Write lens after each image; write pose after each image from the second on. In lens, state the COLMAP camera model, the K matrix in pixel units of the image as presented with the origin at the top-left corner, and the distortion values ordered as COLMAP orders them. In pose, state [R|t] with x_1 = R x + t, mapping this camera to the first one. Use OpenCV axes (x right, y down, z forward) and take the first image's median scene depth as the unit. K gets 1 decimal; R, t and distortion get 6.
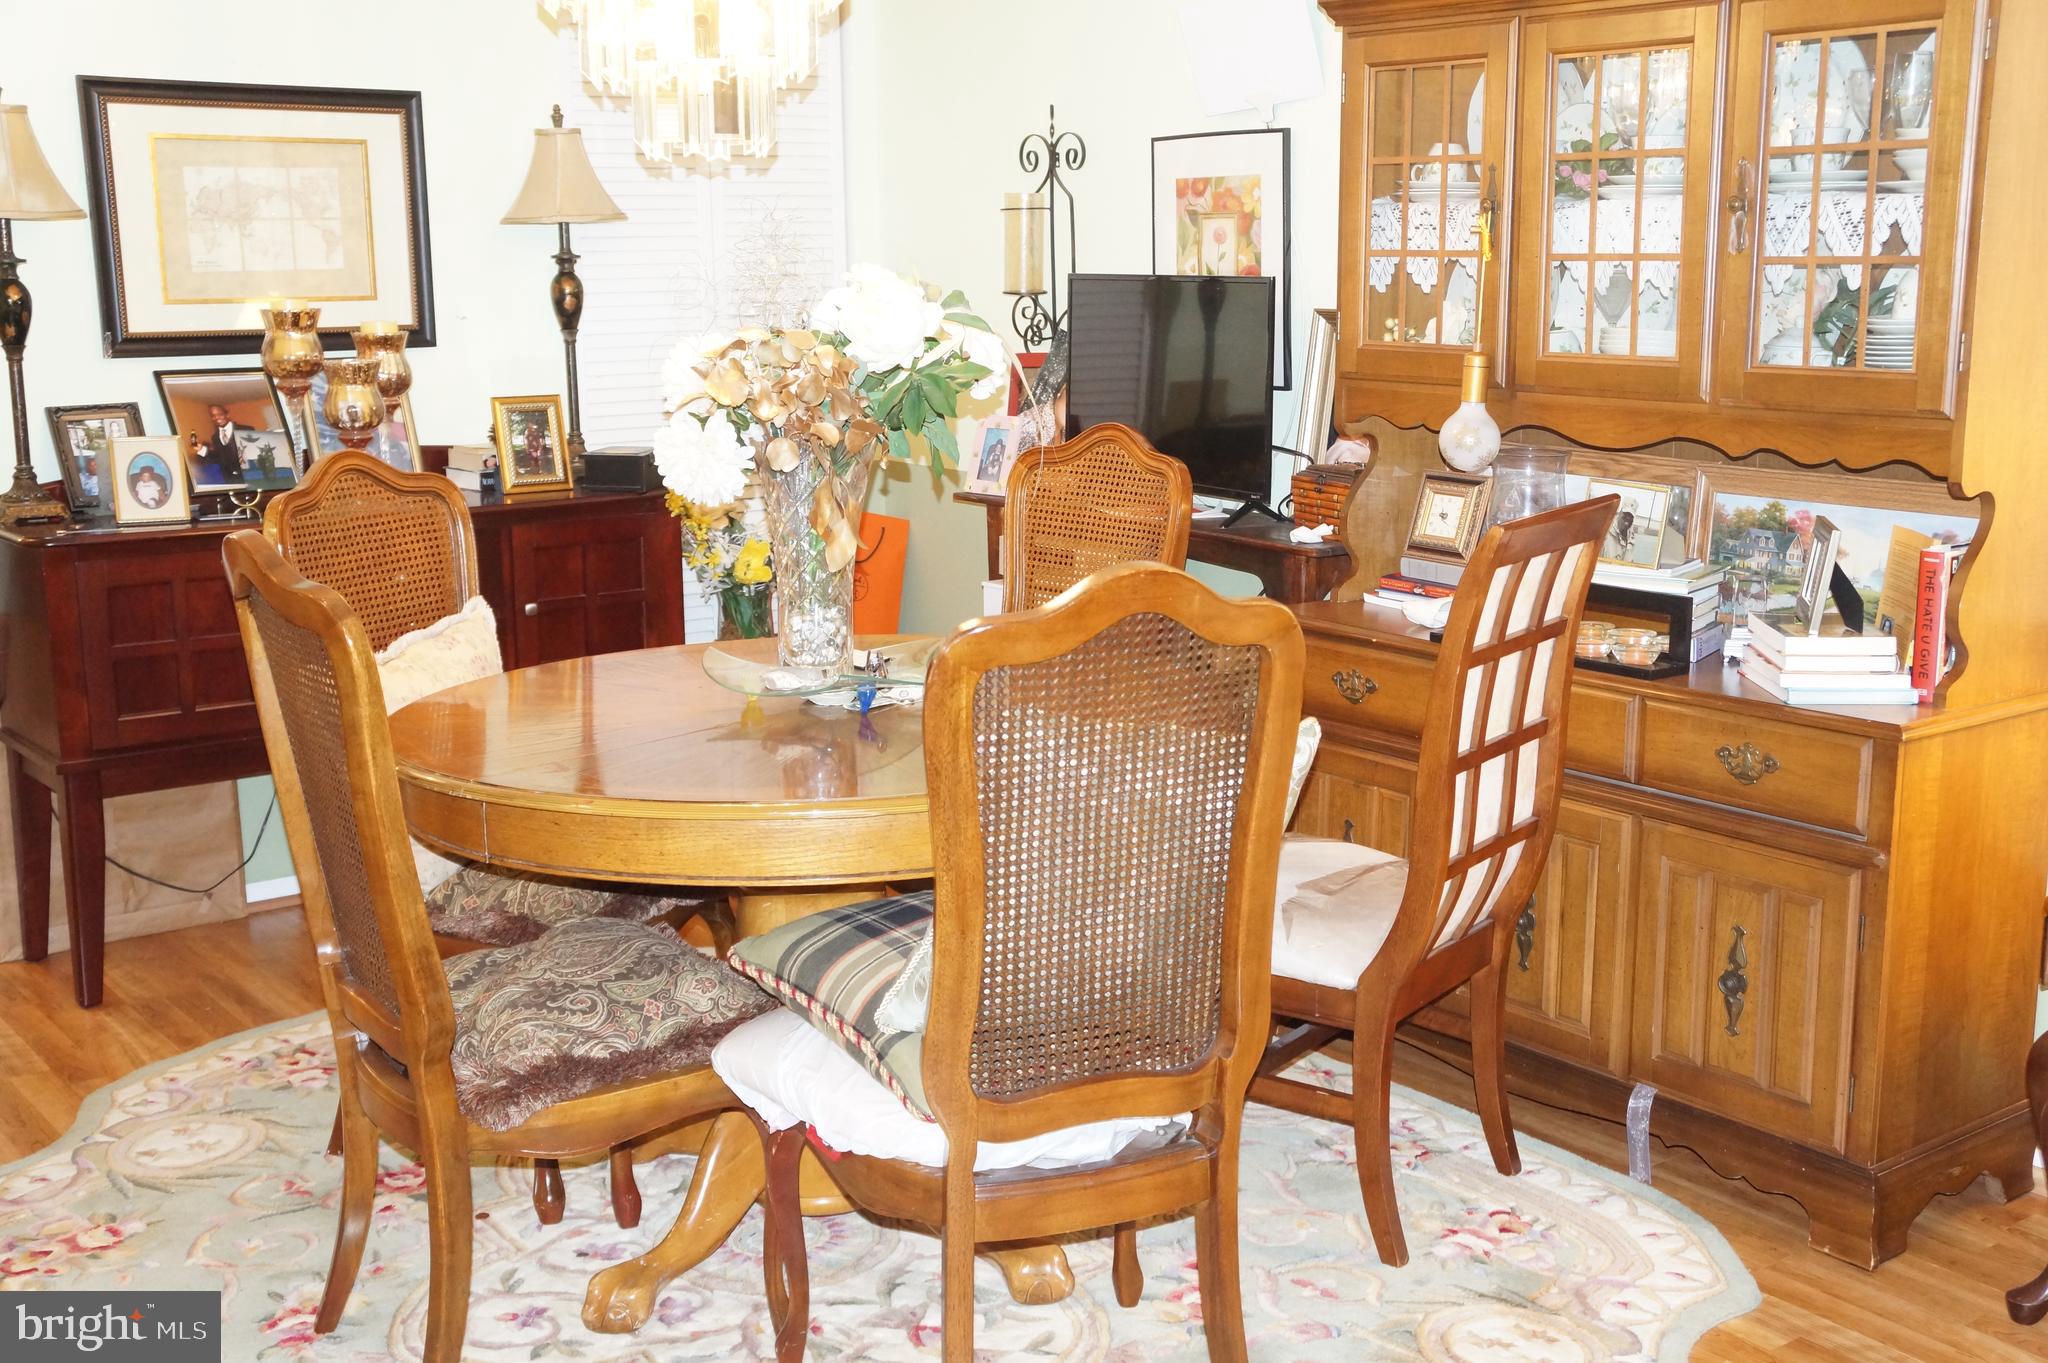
lens RADIAL K [[2253.2, 0, 1024.0], [0, 2253.2, 681.5], [0, 0, 1]] dist [0.106855, -0.002311]
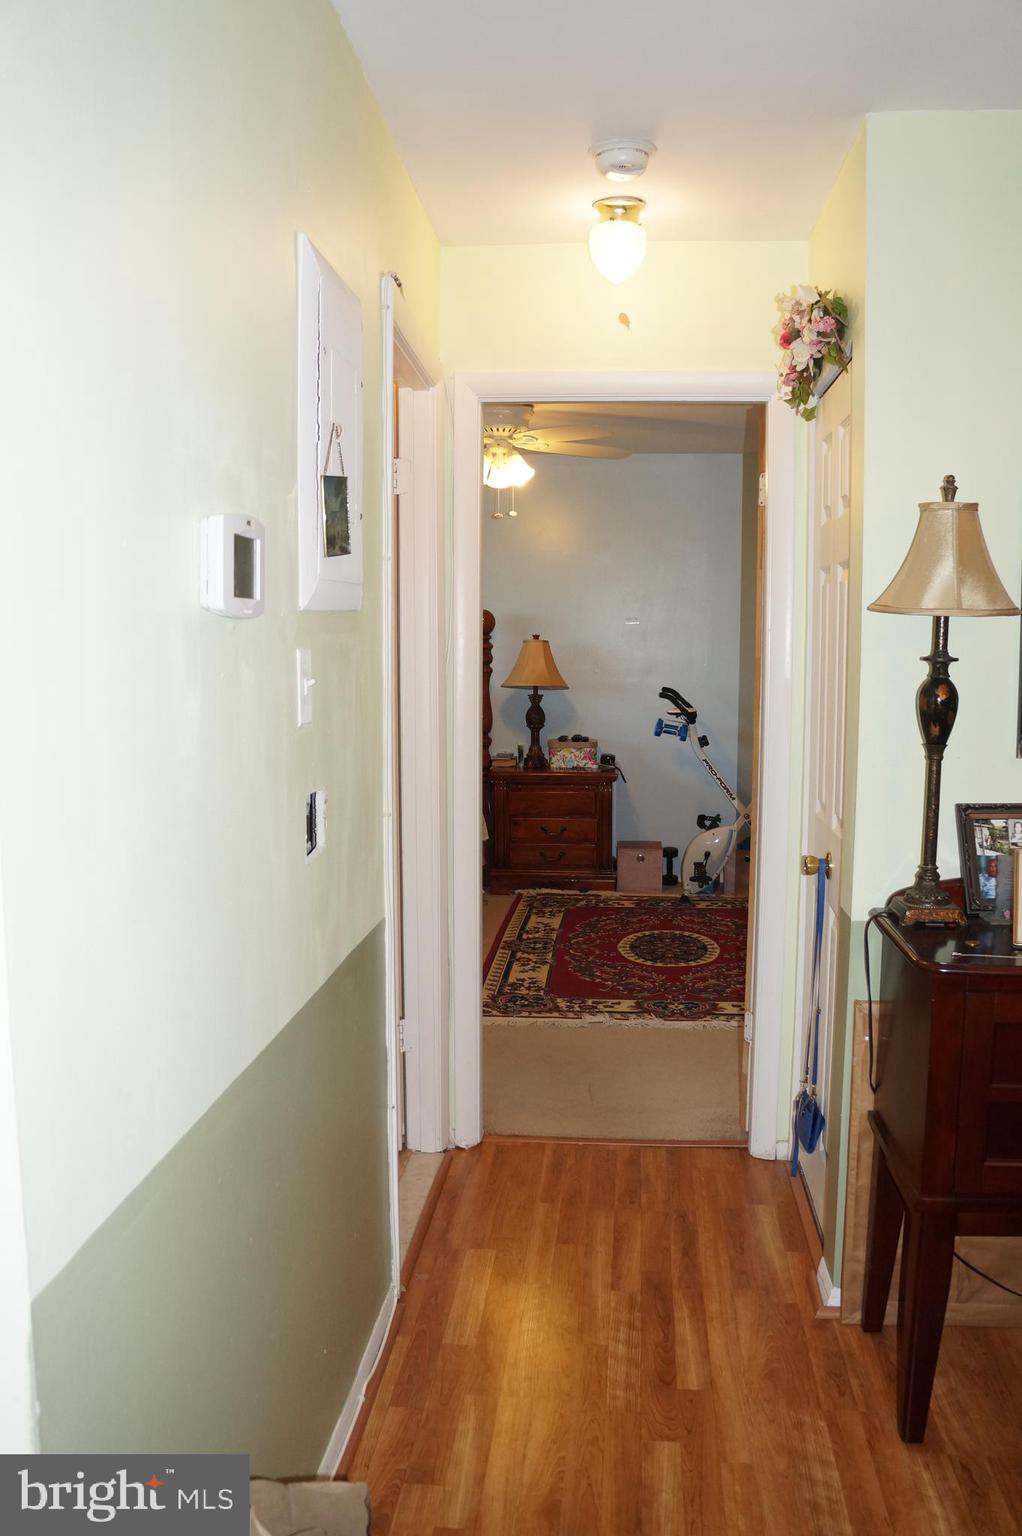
lens RADIAL K [[1232.7, 0, 491.6], [0, 1232.7, 774.7], [0, 0, 1]] dist [-0.178897, 0.122827]
pose [[0.726127, 0.075563, -0.683396, -0.216882], [-0.135851, 0.990115, -0.034868, -0.086481], [0.674006, 0.118159, 0.729215, 0.483660]]
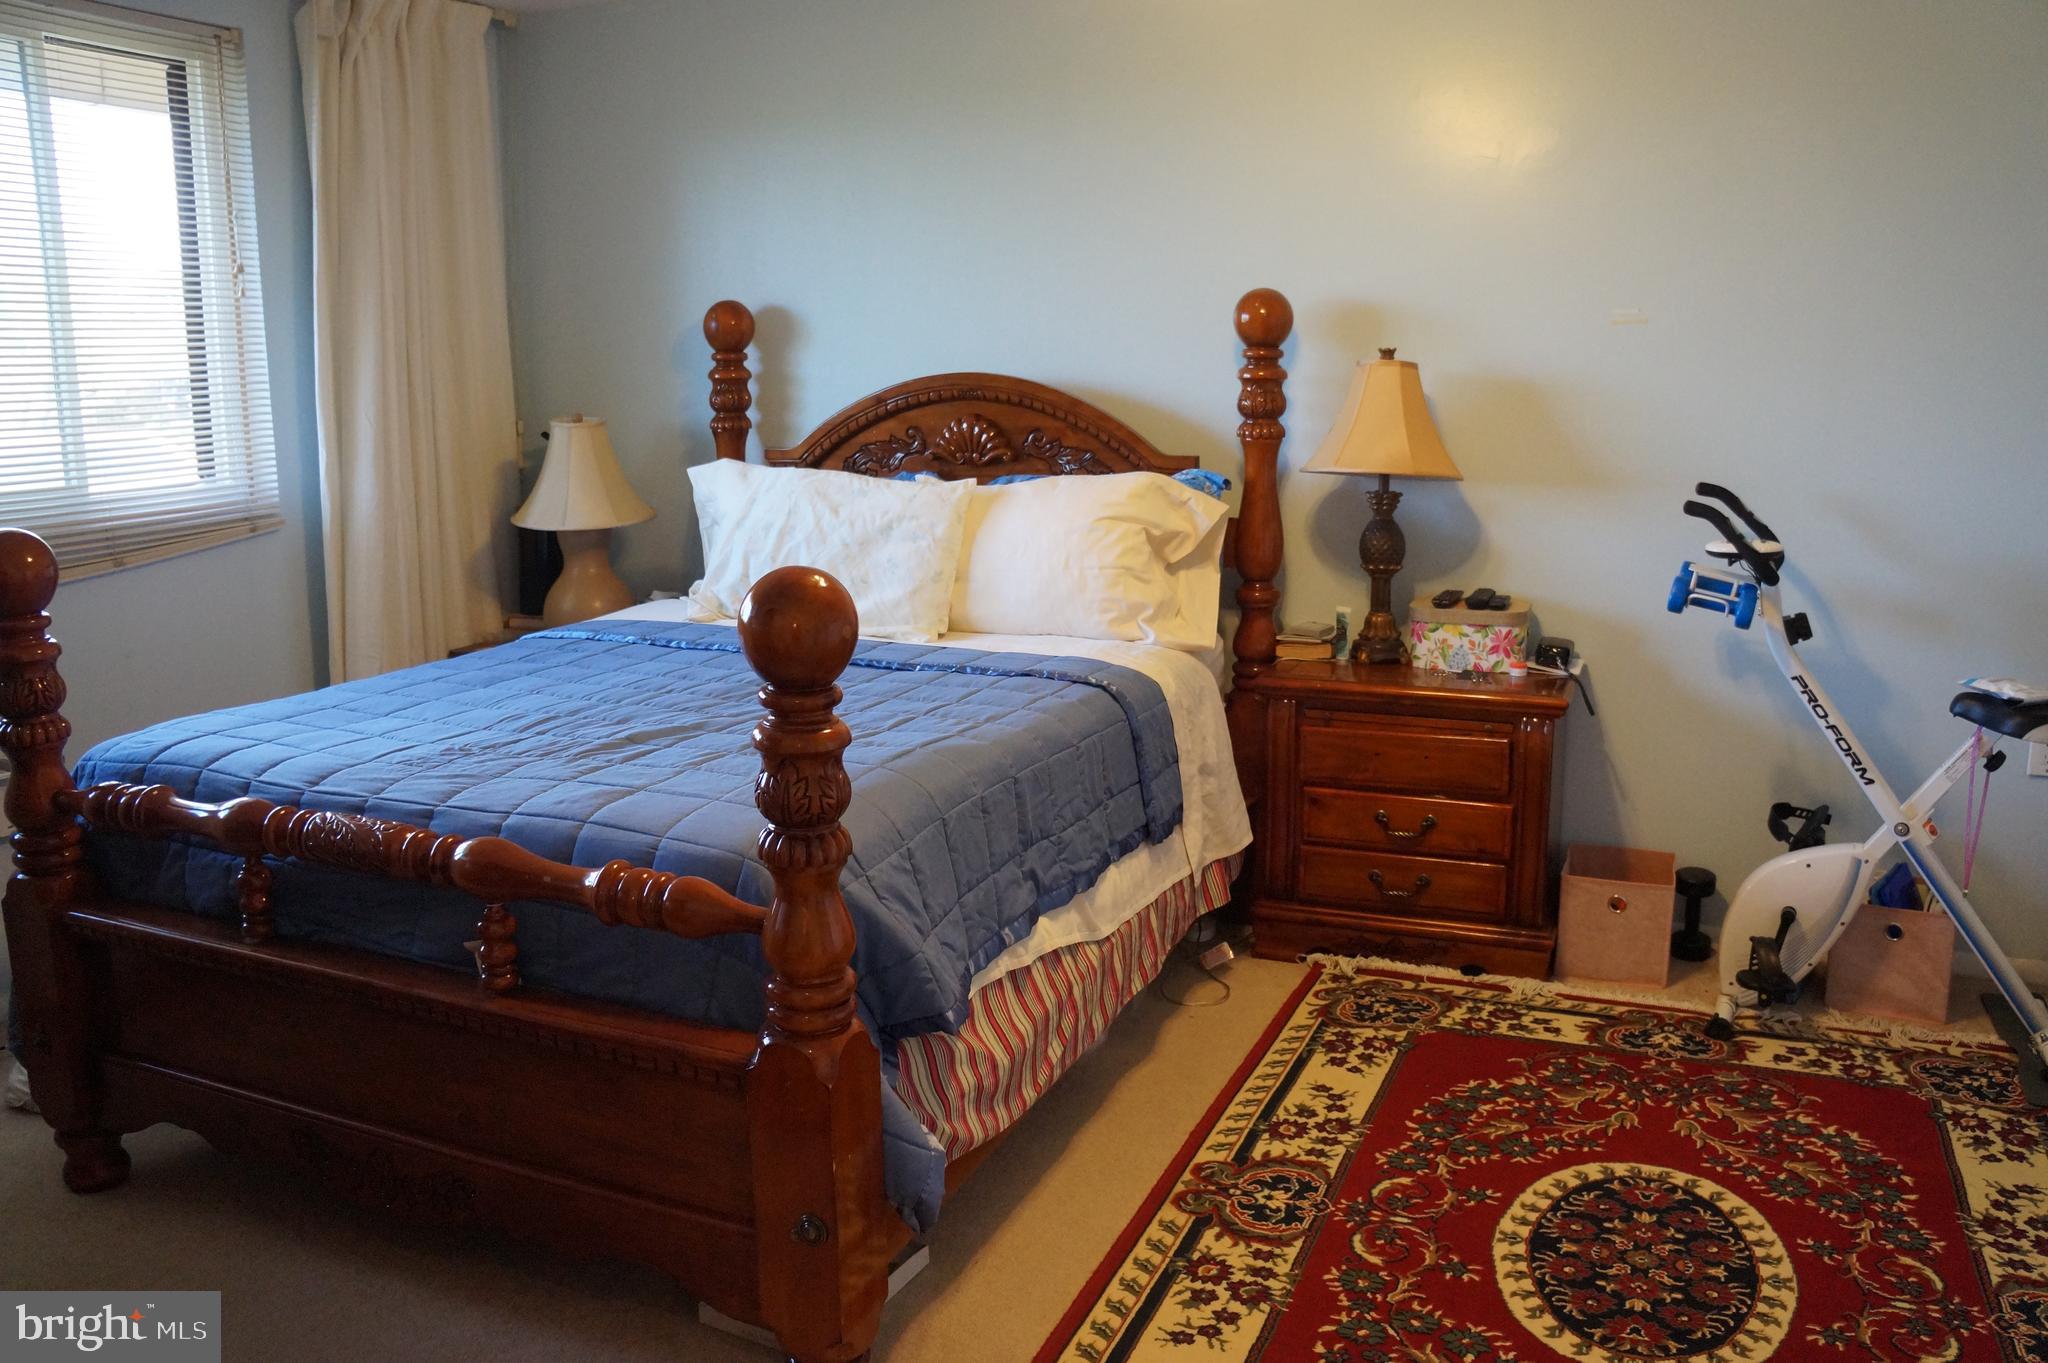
lens RADIAL K [[1643.6, 0, 1024.0], [0, 1643.6, 681.5], [0, 0, 1]] dist [-0.178897, 0.122827]
pose [[0.503054, 0.161719, -0.848990, -0.357040], [-0.165193, 0.982218, 0.089215, -0.126590], [0.848321, 0.095367, 0.520824, 0.690254]]
